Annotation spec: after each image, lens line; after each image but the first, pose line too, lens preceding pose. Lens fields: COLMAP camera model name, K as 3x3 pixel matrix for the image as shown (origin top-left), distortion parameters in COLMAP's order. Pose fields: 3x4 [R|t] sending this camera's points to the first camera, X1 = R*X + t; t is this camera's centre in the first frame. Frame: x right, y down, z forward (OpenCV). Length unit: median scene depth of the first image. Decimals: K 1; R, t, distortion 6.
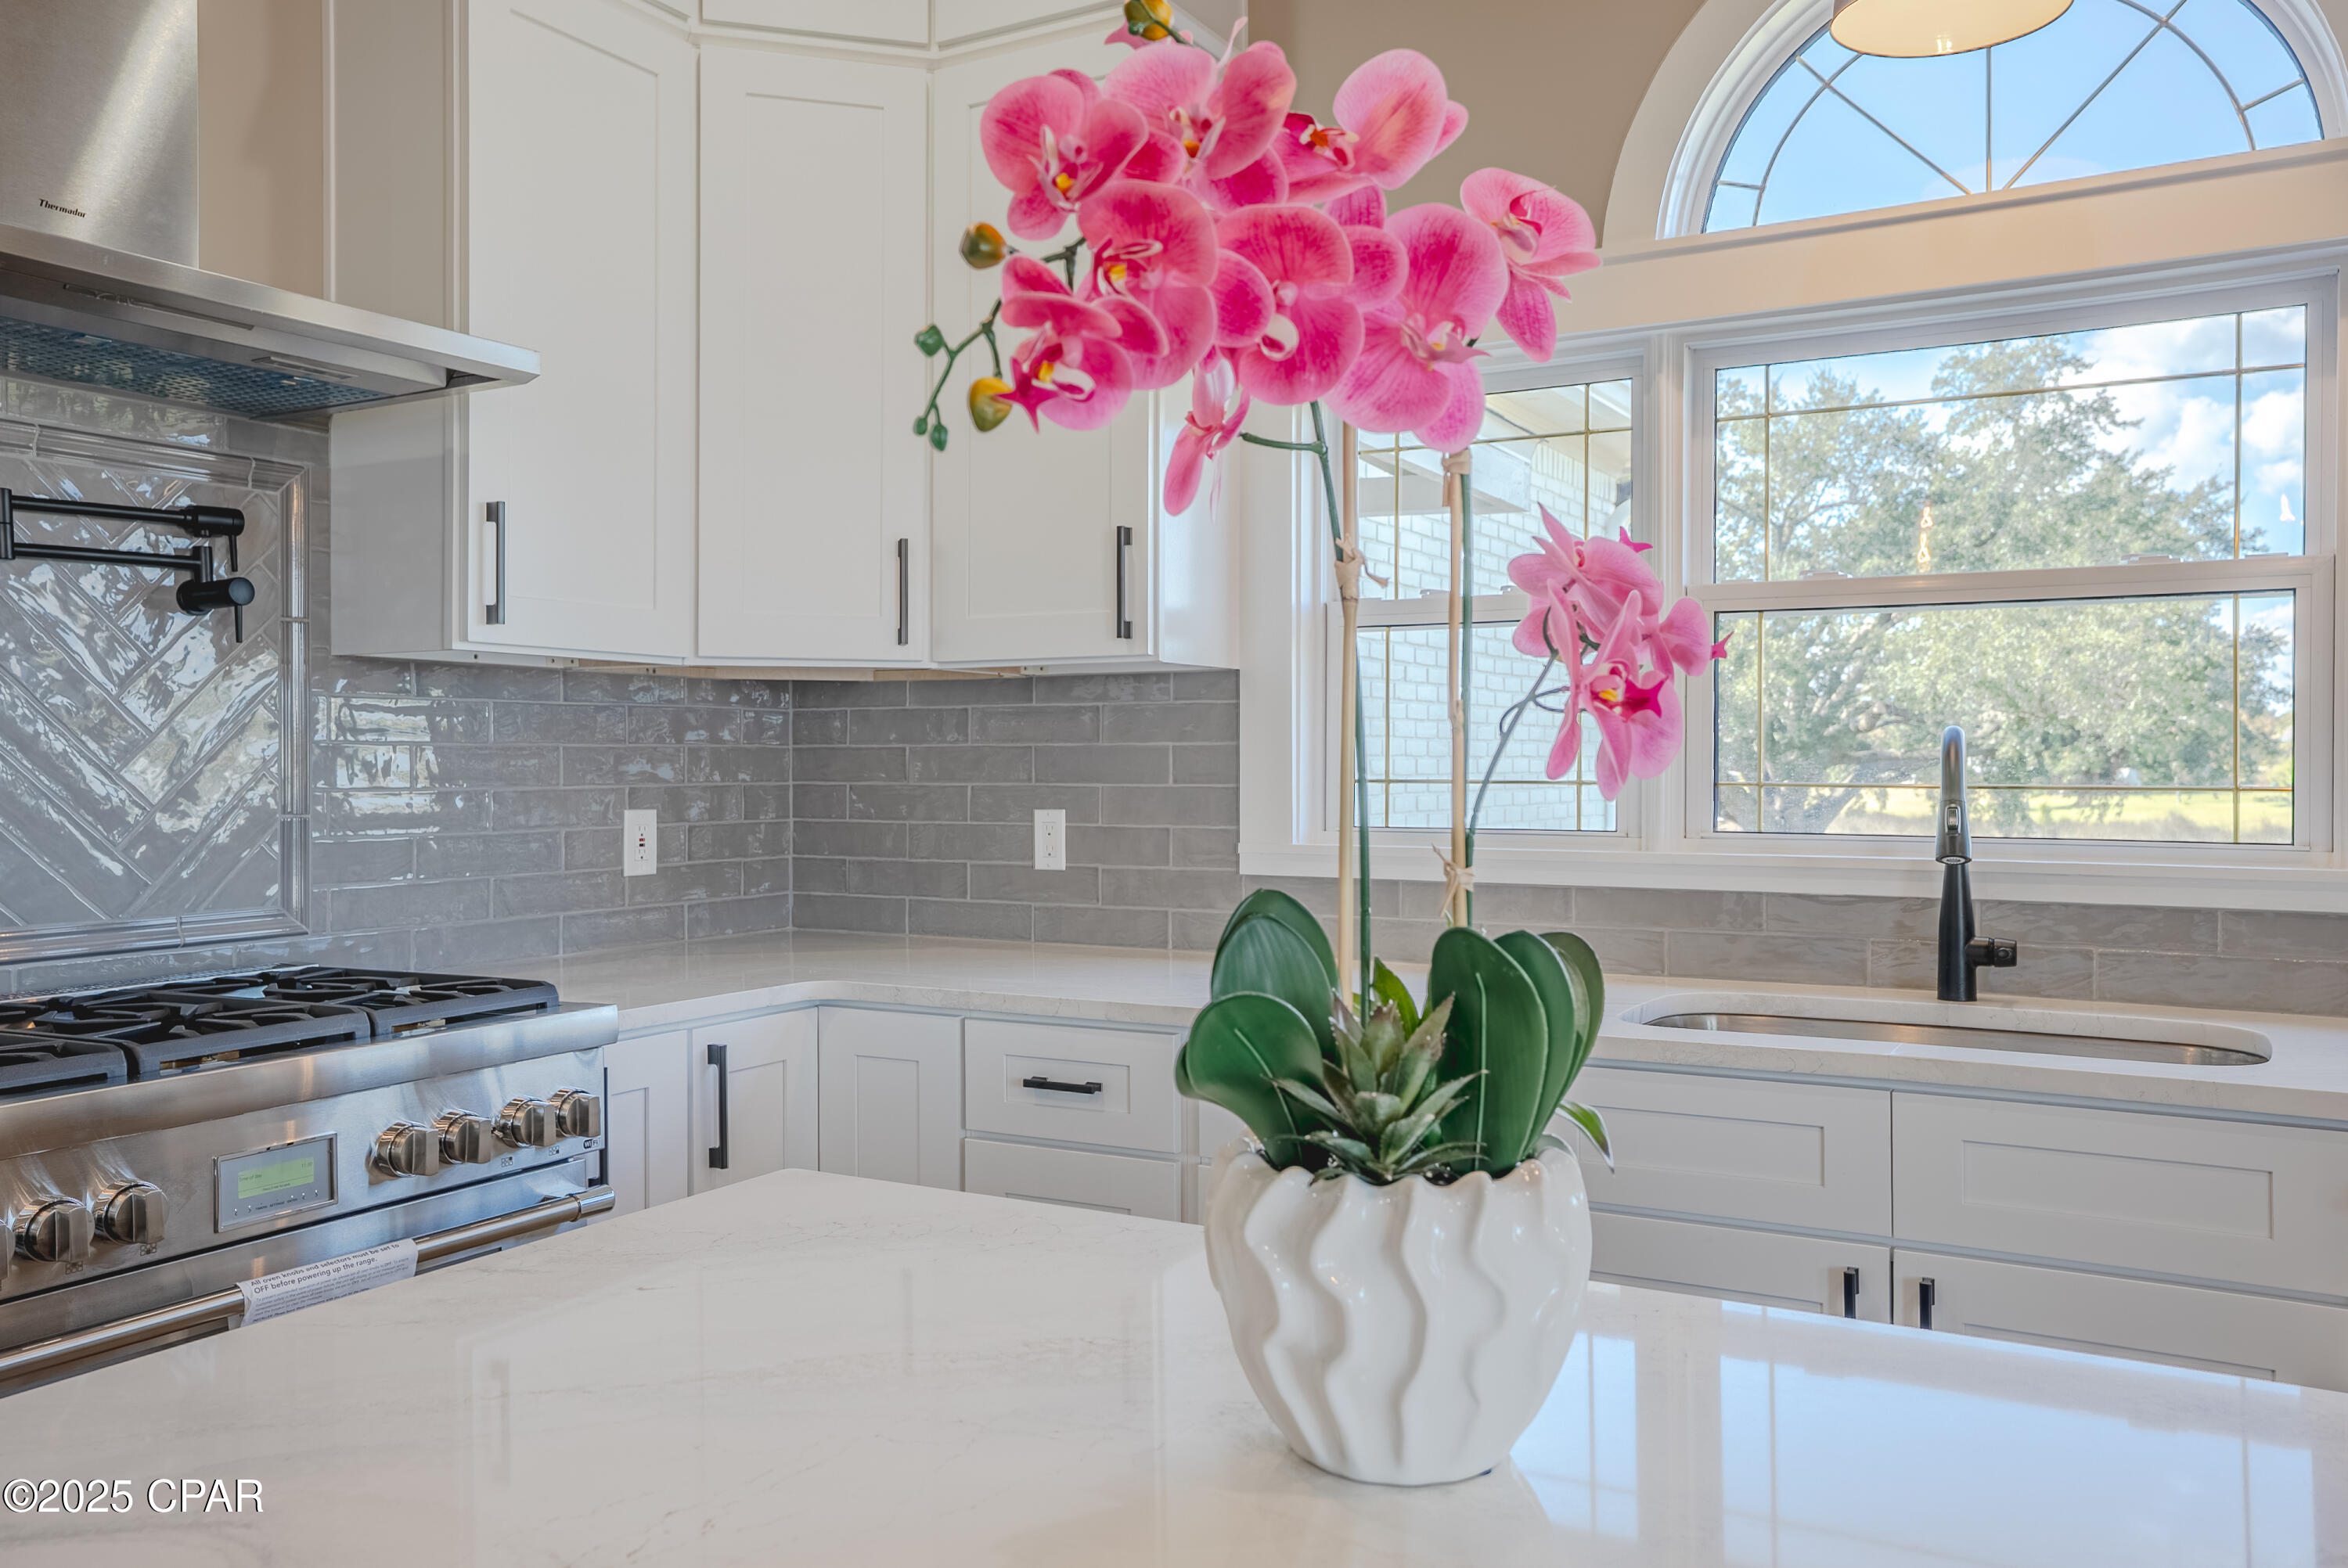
lens RADIAL K [[1833.1, 0, 1184.9], [0, 1833.1, 764.9], [0, 0, 1]] dist [0.016751, 0.014072]
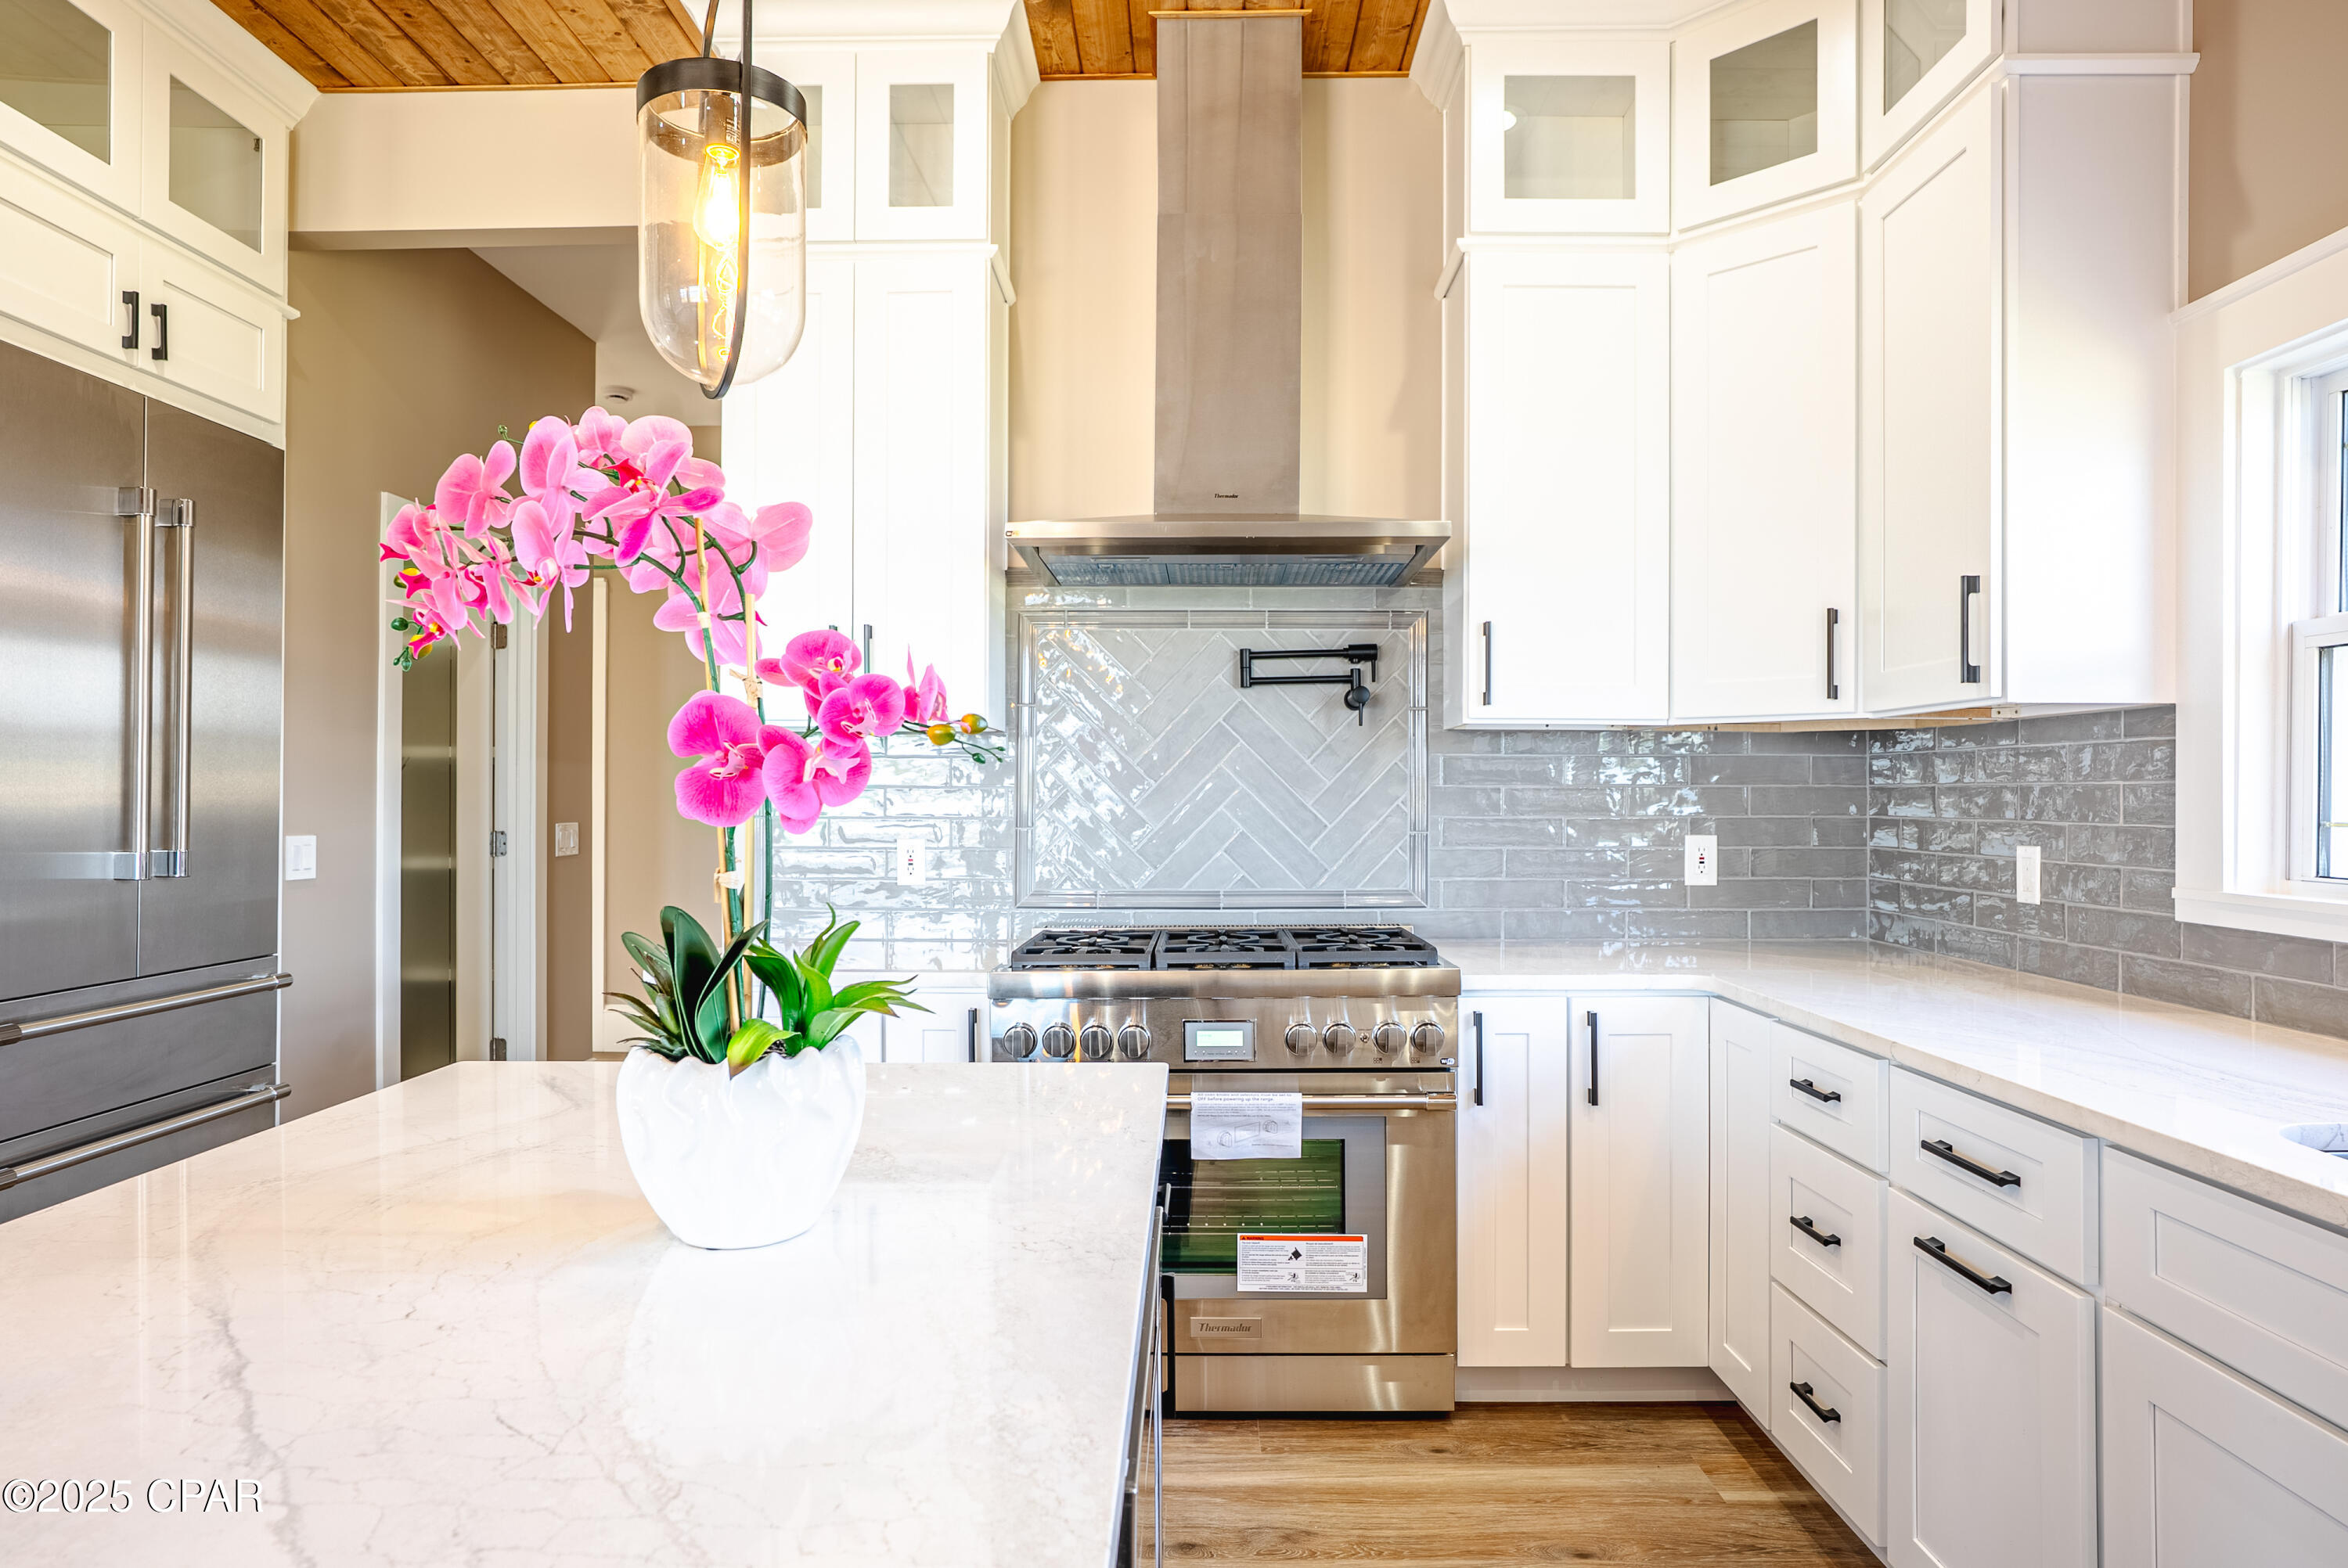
lens RADIAL K [[1388.8, 0, 1198.1], [0, 1388.8, 783.3], [0, 0, 1]] dist [-0.020611, 0.000269]
pose [[0.491220, -0.005602, -0.871018, 0.469474], [-0.003432, 0.999959, -0.008367, -0.003833], [0.871029, 0.007099, 0.491181, 0.251489]]
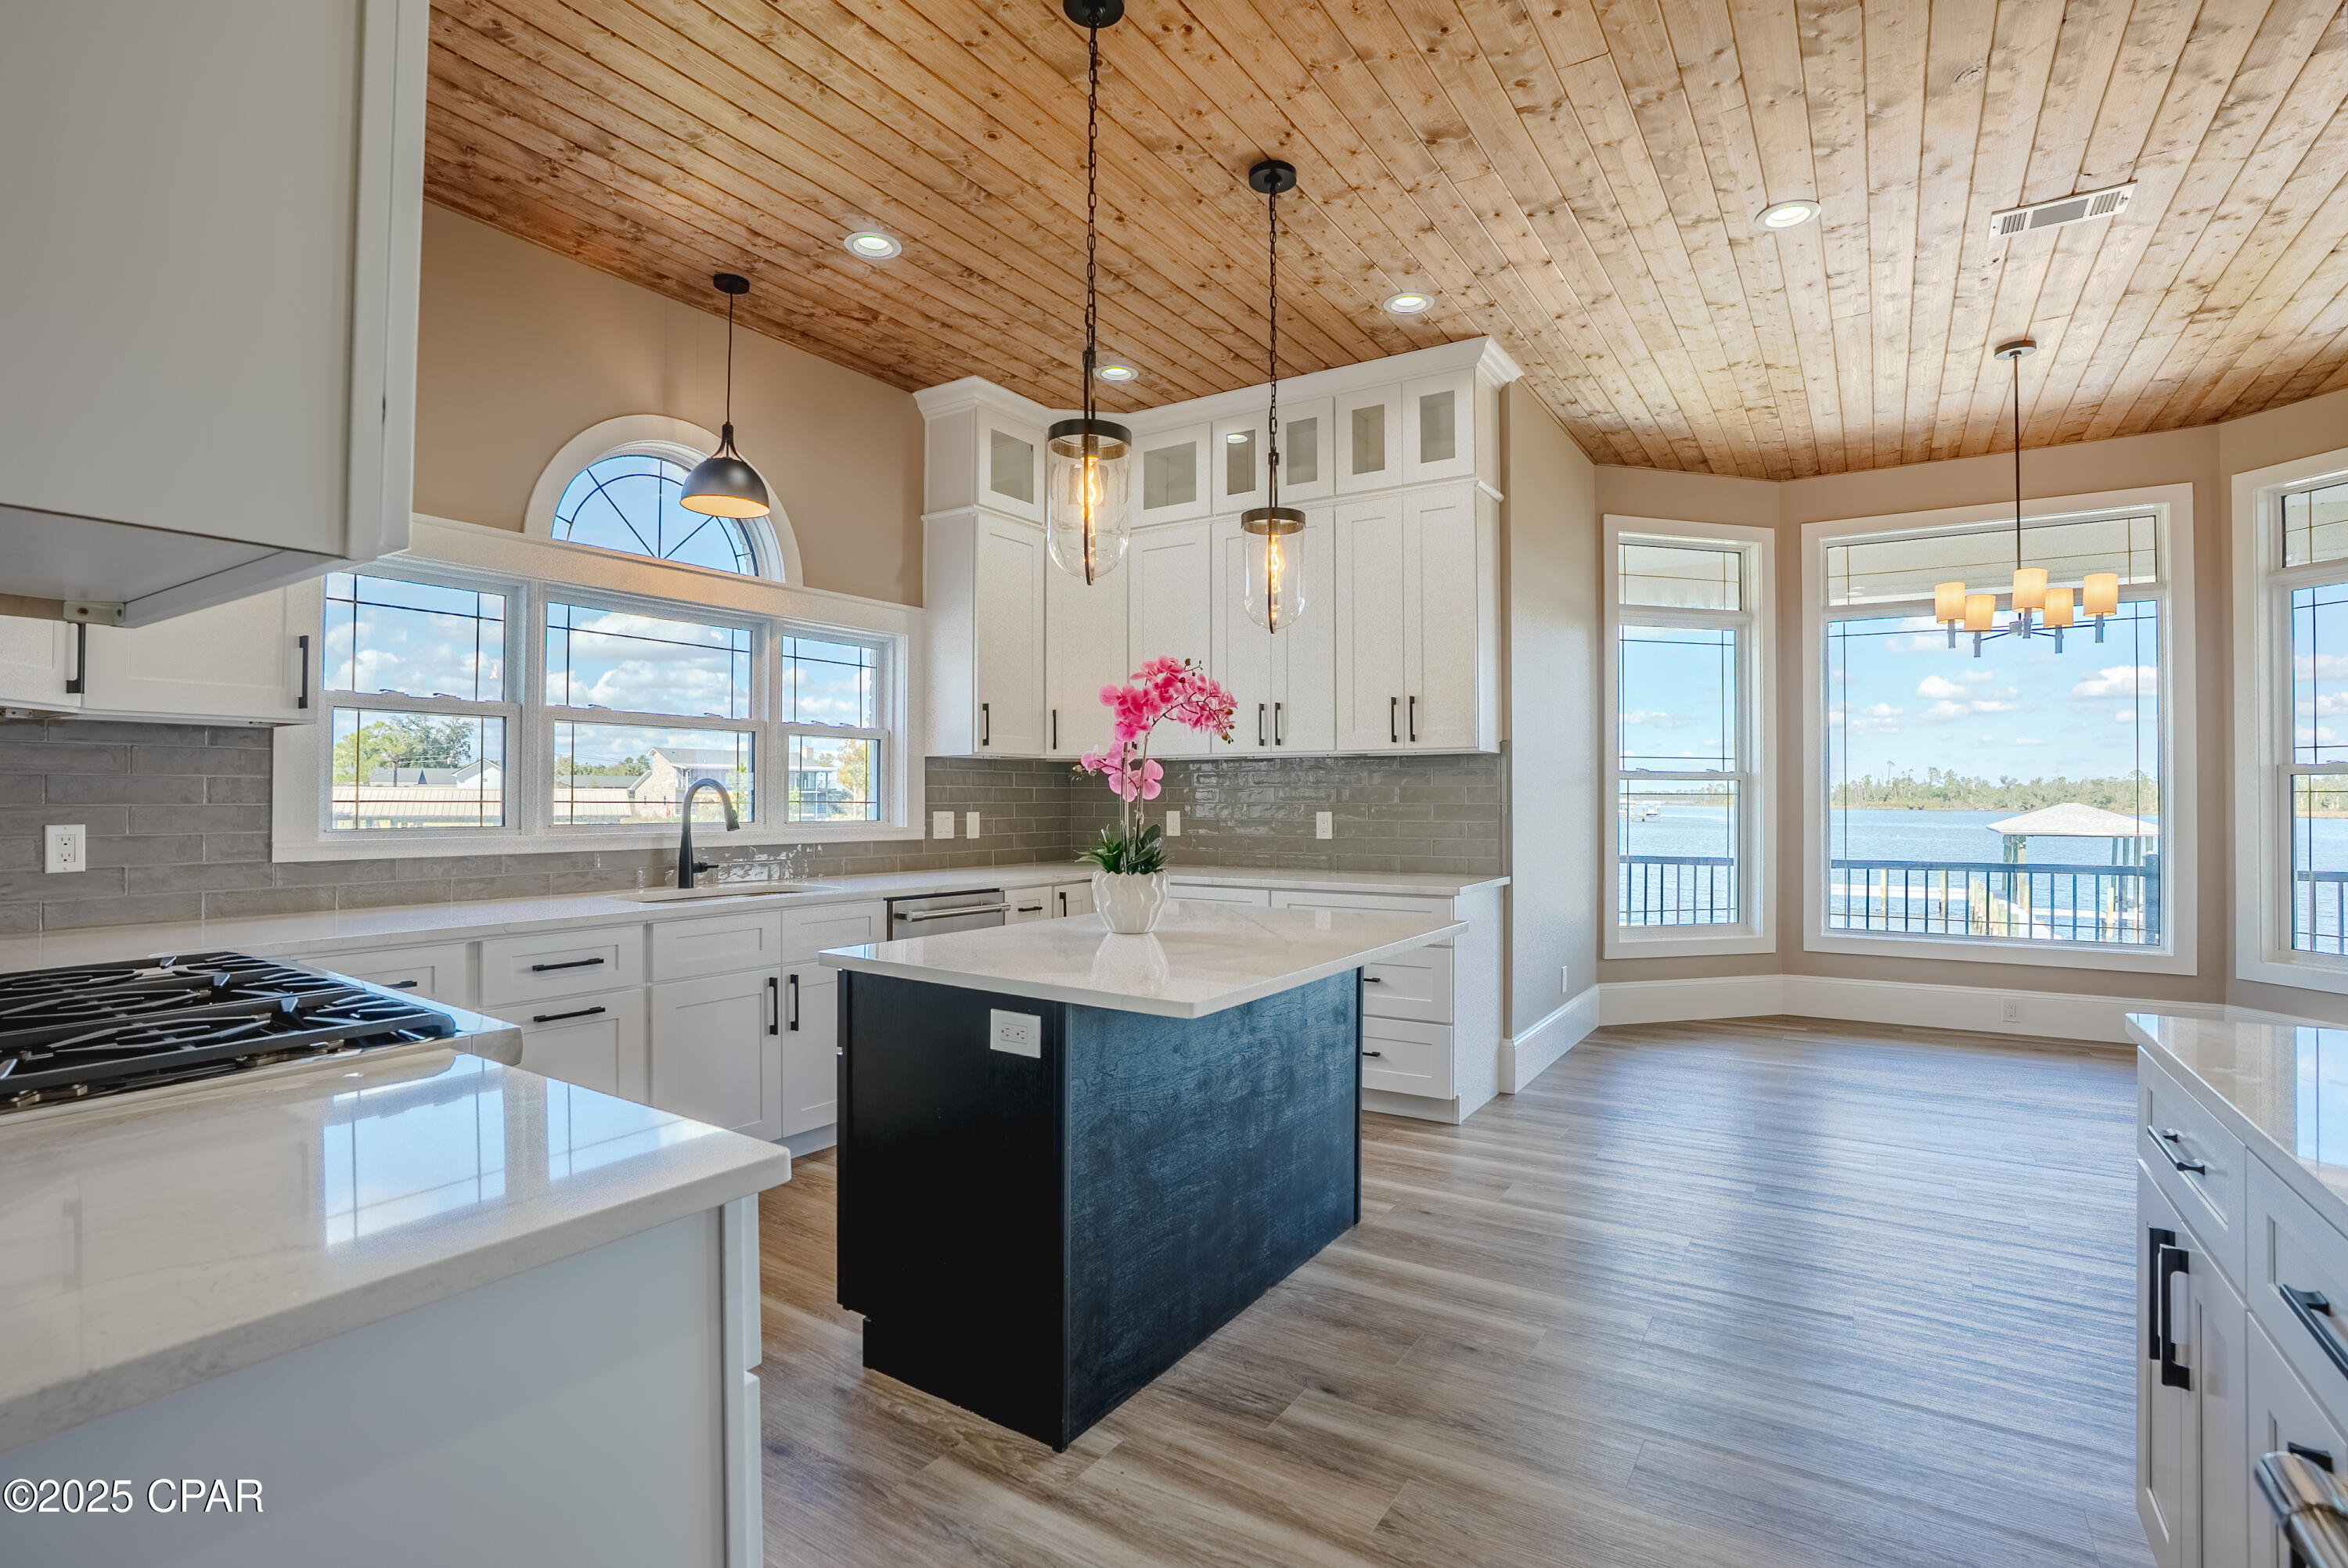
lens RADIAL K [[1105.4, 0, 1185.1], [0, 1105.4, 777.3], [0, 0, 1]] dist [-0.062895, 0.022775]
pose [[0.049106, 0.018574, 0.998621, -0.959052], [-0.003679, 0.999824, -0.018416, 0.002656], [-0.998787, -0.002770, 0.049165, 0.238006]]
